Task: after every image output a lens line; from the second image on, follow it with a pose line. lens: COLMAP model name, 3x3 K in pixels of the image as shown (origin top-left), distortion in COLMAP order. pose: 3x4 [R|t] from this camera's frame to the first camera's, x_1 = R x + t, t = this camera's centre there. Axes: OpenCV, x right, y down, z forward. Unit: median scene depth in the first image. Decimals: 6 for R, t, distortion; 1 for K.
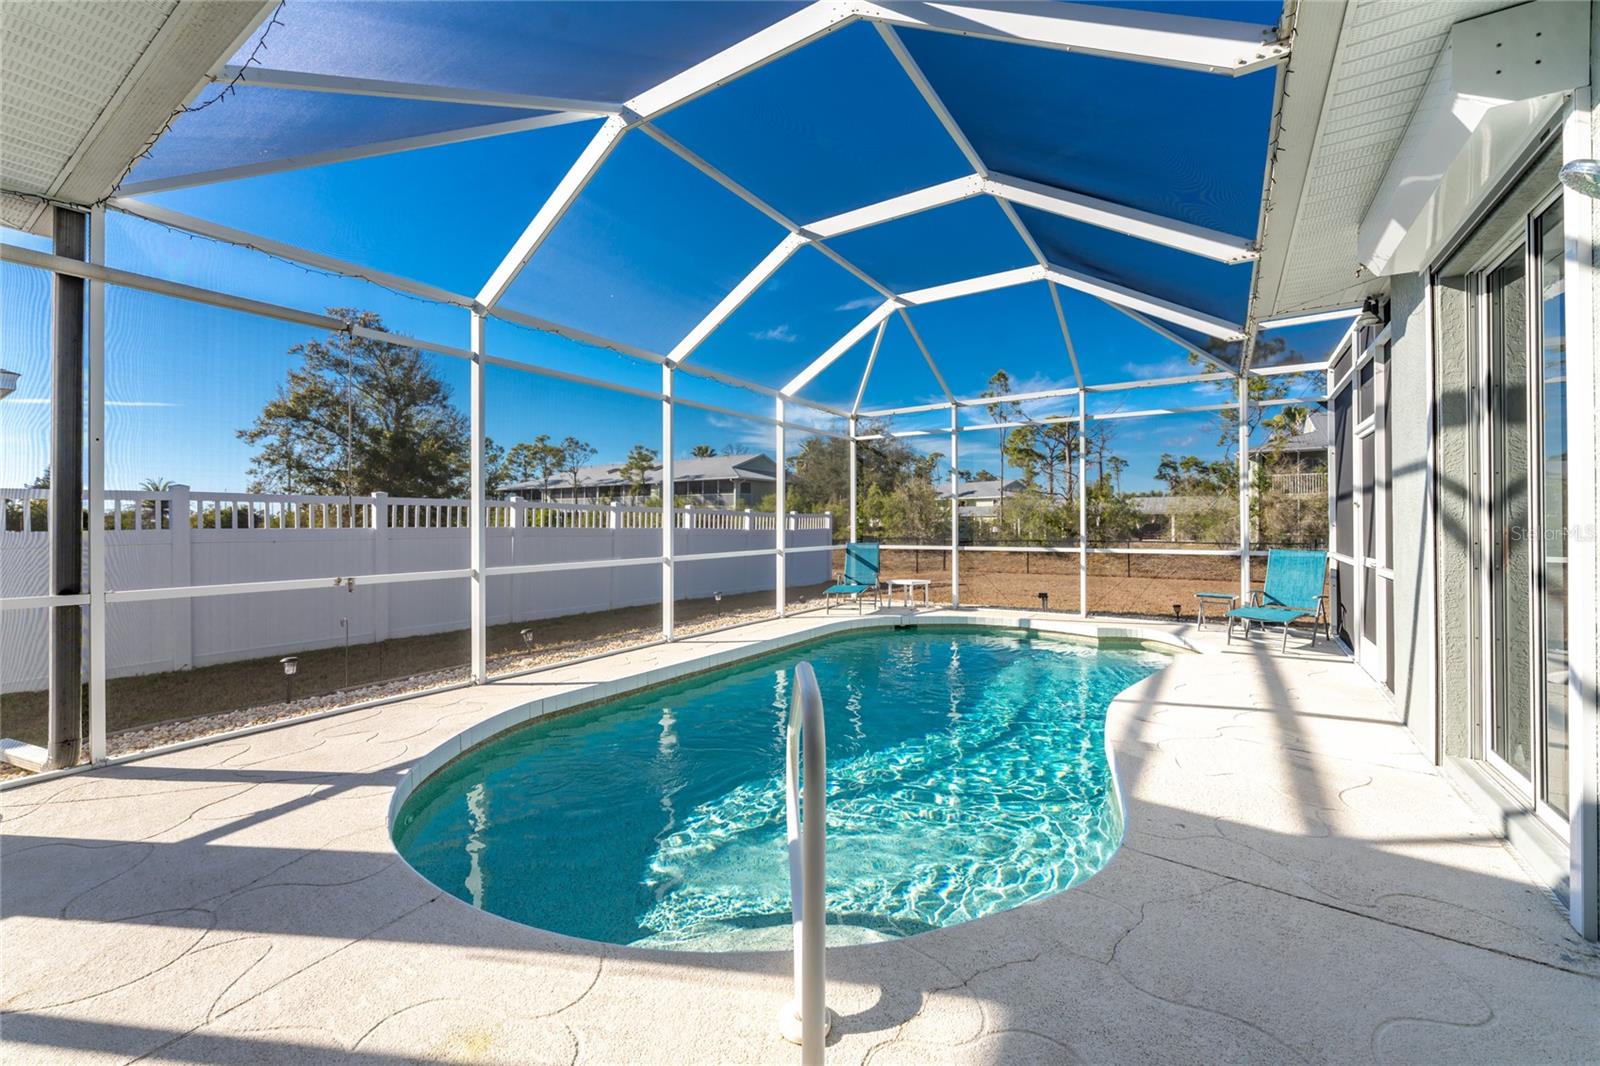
lens RADIAL K [[668.5, 0, 736.8], [0, 668.5, 520.5], [0, 0, 1]] dist [-0.018387, 0.004874]
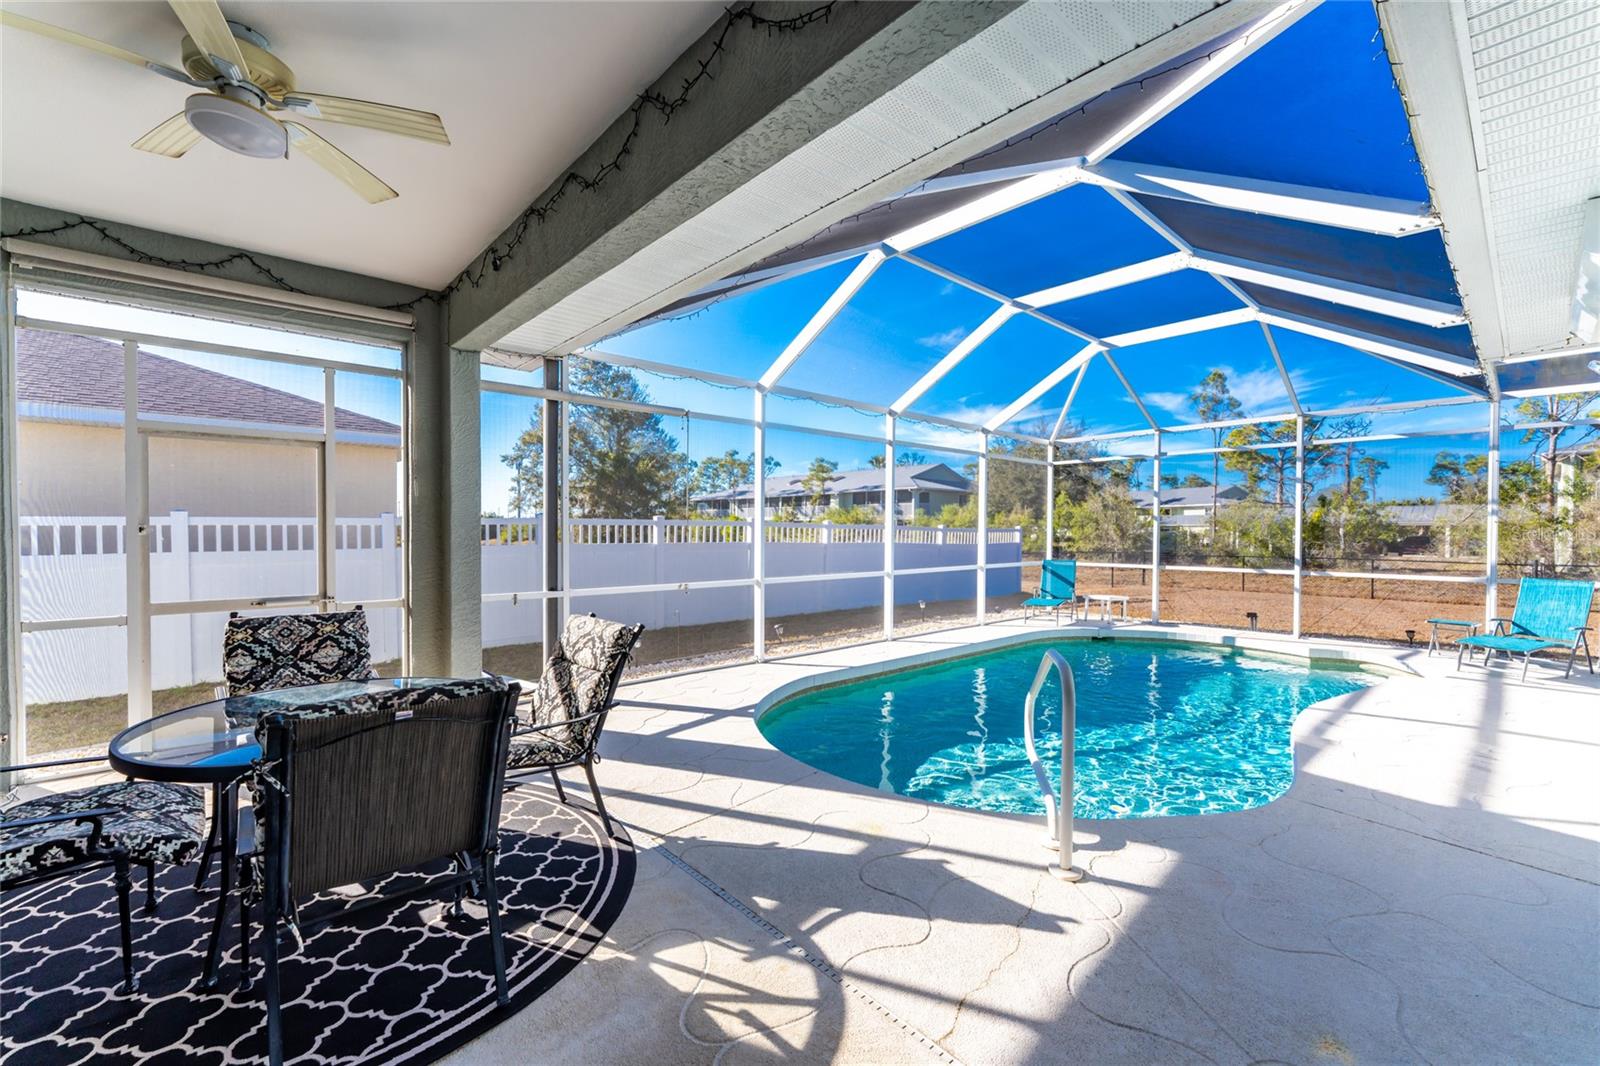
lens RADIAL K [[638.6, 0, 727.6], [0, 638.6, 541.6], [0, 0, 1]] dist [-0.013520, 0.000539]
pose [[0.961321, 0.011259, -0.275200, -0.060213], [-0.005023, 0.999715, 0.023353, -0.023045], [0.275384, -0.021067, 0.961103, -0.188504]]
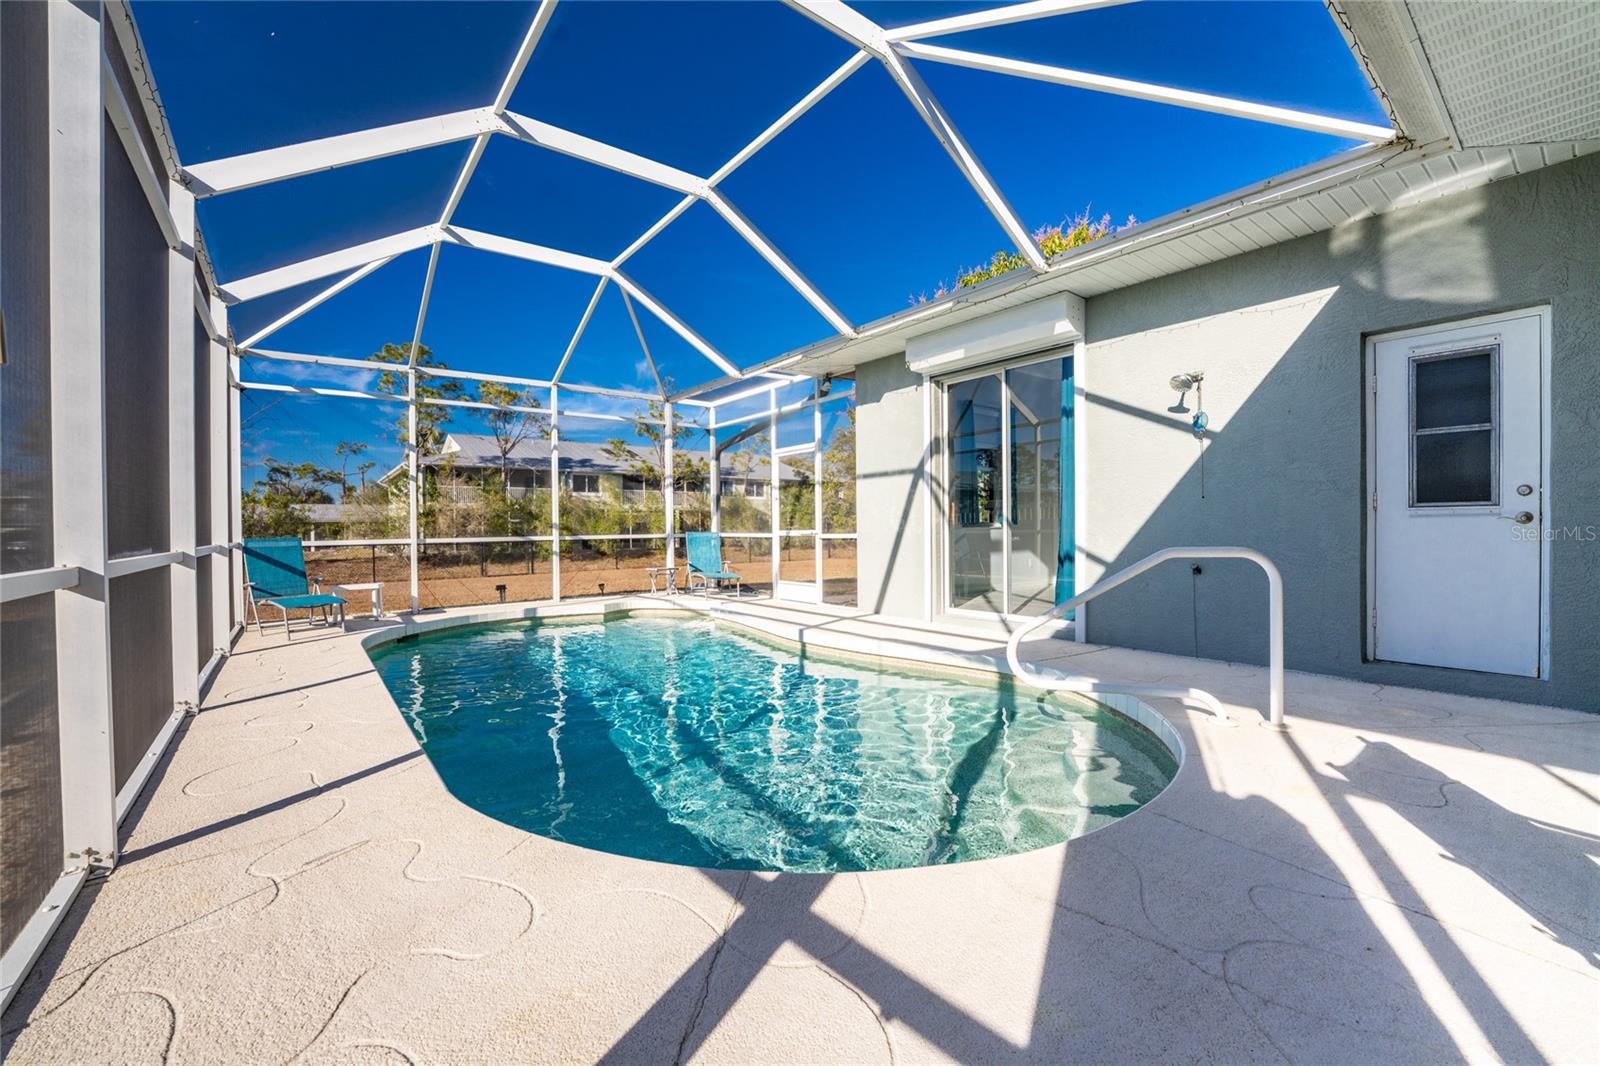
lens RADIAL K [[668.5, 0, 842.3], [0, 668.5, 532.9], [0, 0, 1]] dist [-0.018387, 0.004874]
pose [[0.243938, -0.008086, 0.969757, -0.422436], [0.008791, 0.999943, 0.006126, 0.037052], [-0.969751, 0.007030, 0.243995, 0.329298]]
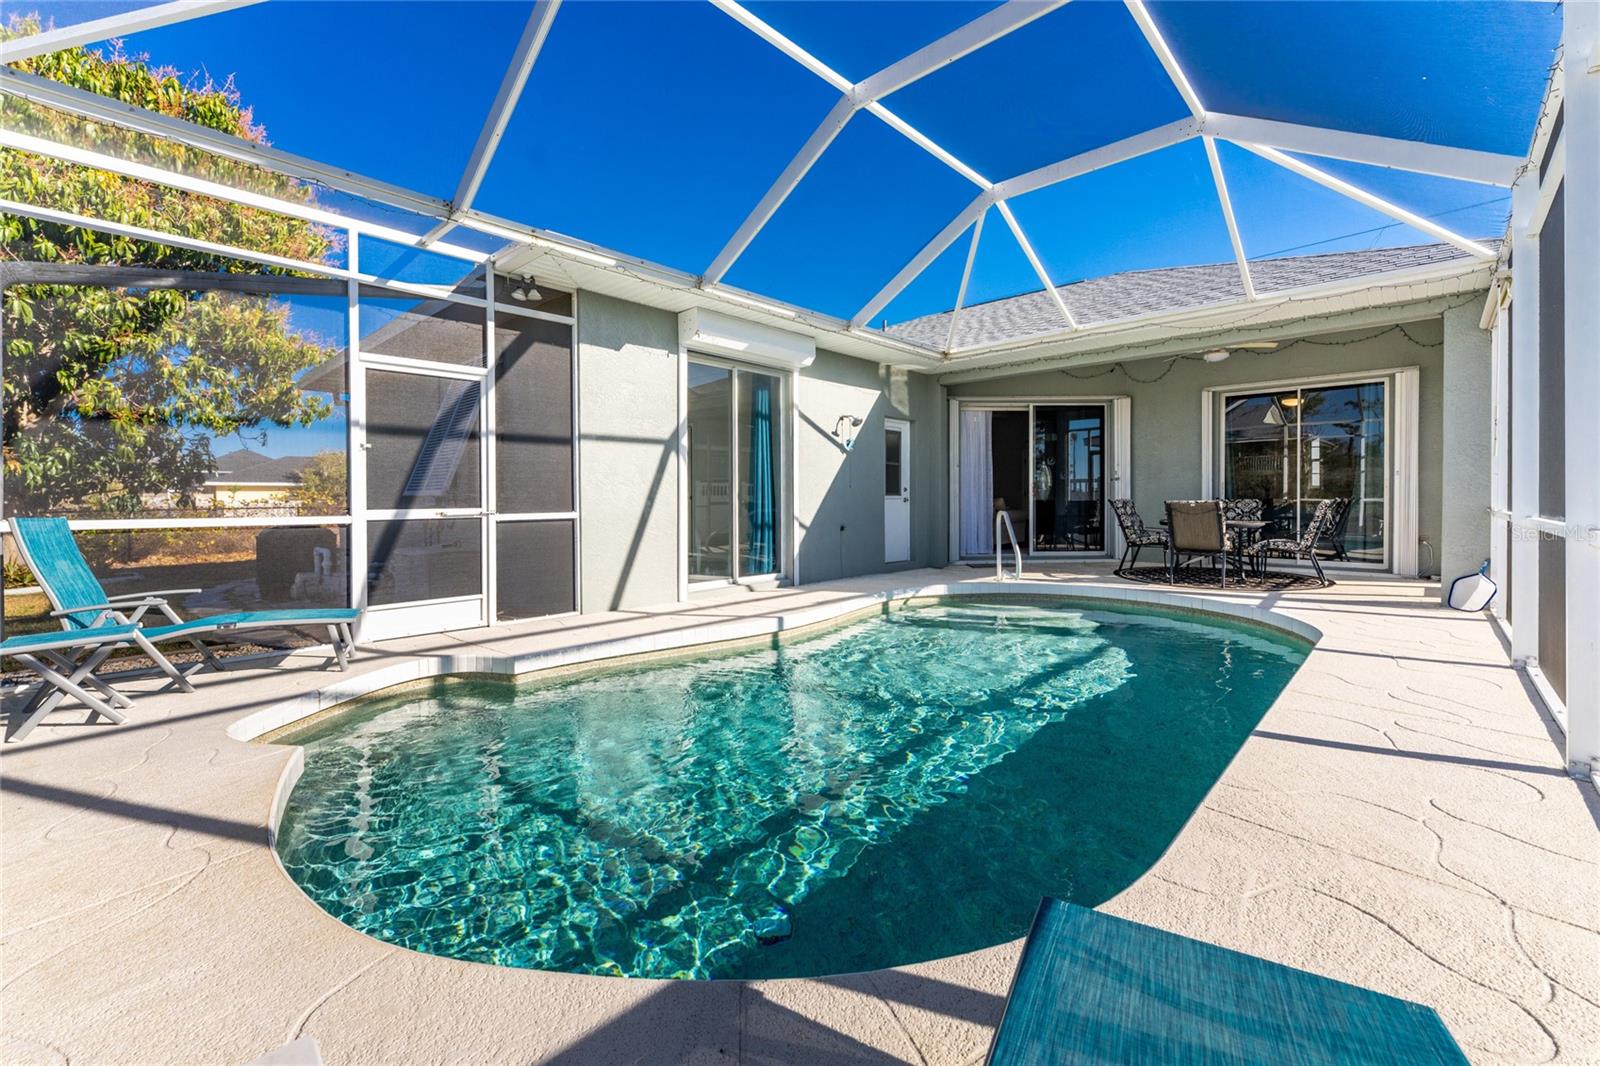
lens RADIAL K [[668.5, 0, 749.3], [0, 668.5, 498.9], [0, 0, 1]] dist [-0.018387, 0.004874]
pose [[-0.987931, 0.003599, 0.154852, 0.224055], [0.003904, 0.999991, 0.001668, 0.029591], [-0.154845, 0.002253, -0.987936, 1.230153]]
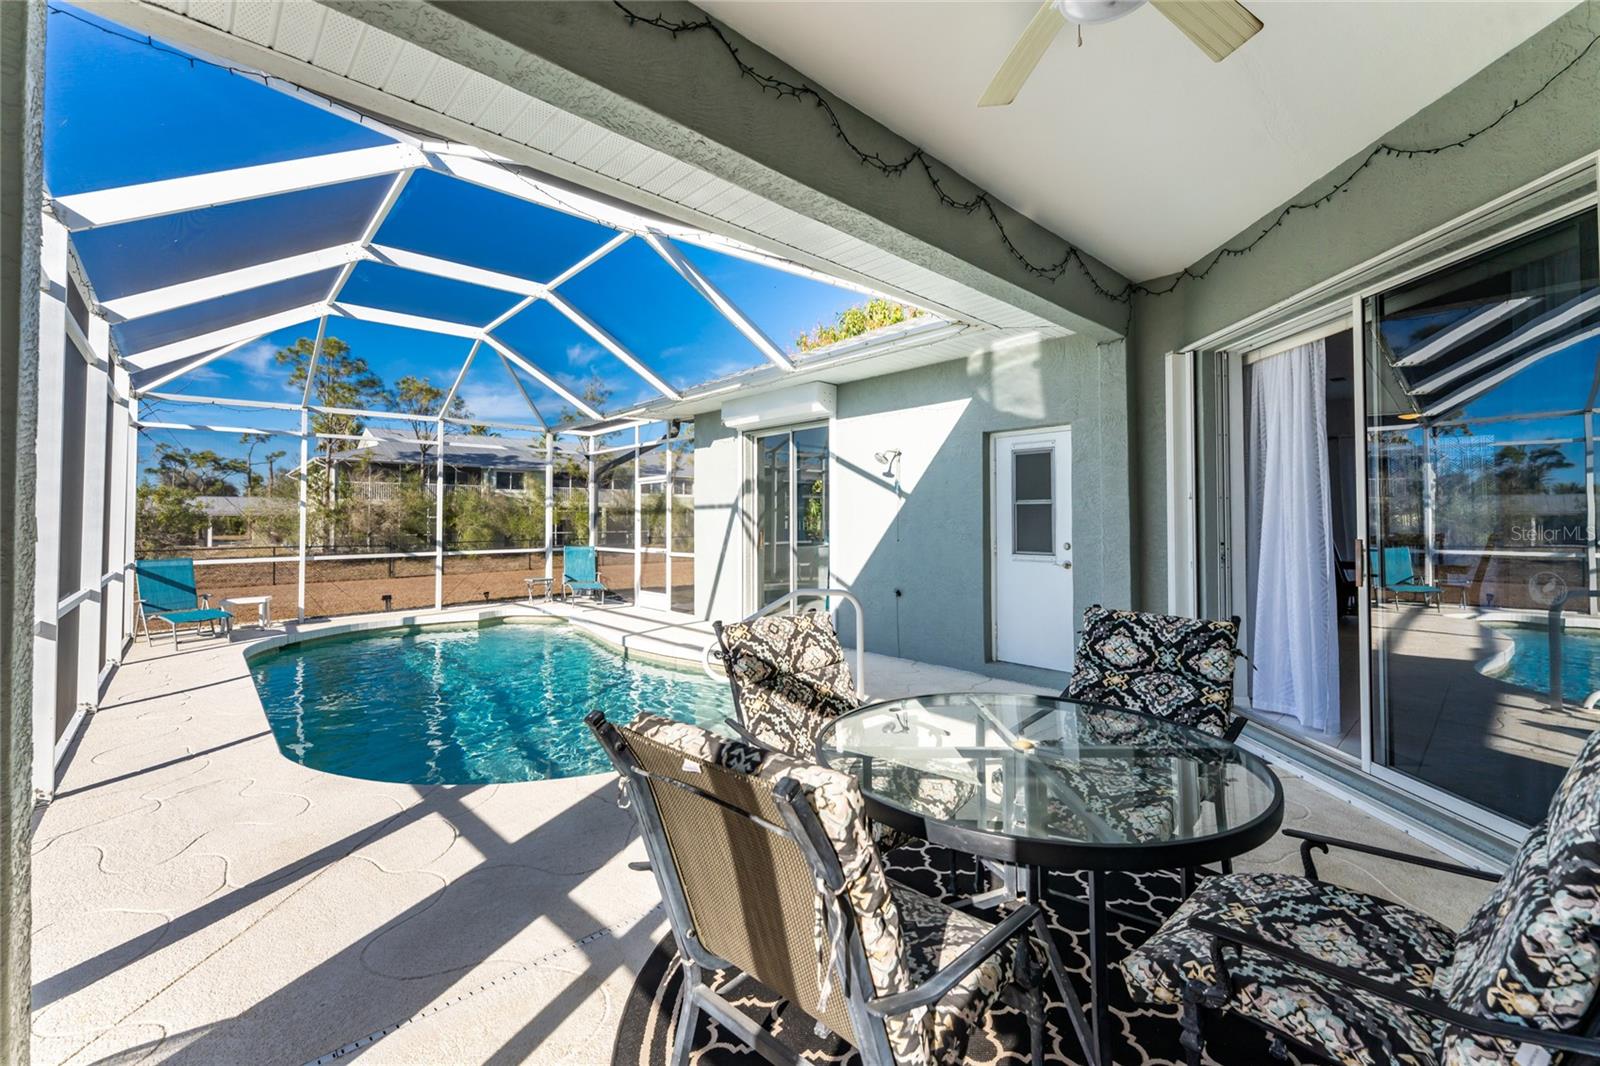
lens RADIAL K [[668.5, 0, 859.5], [0, 668.5, 502.7], [0, 0, 1]] dist [-0.018387, 0.004874]
pose [[0.144864, 0.026375, 0.989100, -0.592154], [0.003809, 0.999622, -0.027214, -0.011925], [-0.989444, 0.007710, 0.144709, 0.090459]]
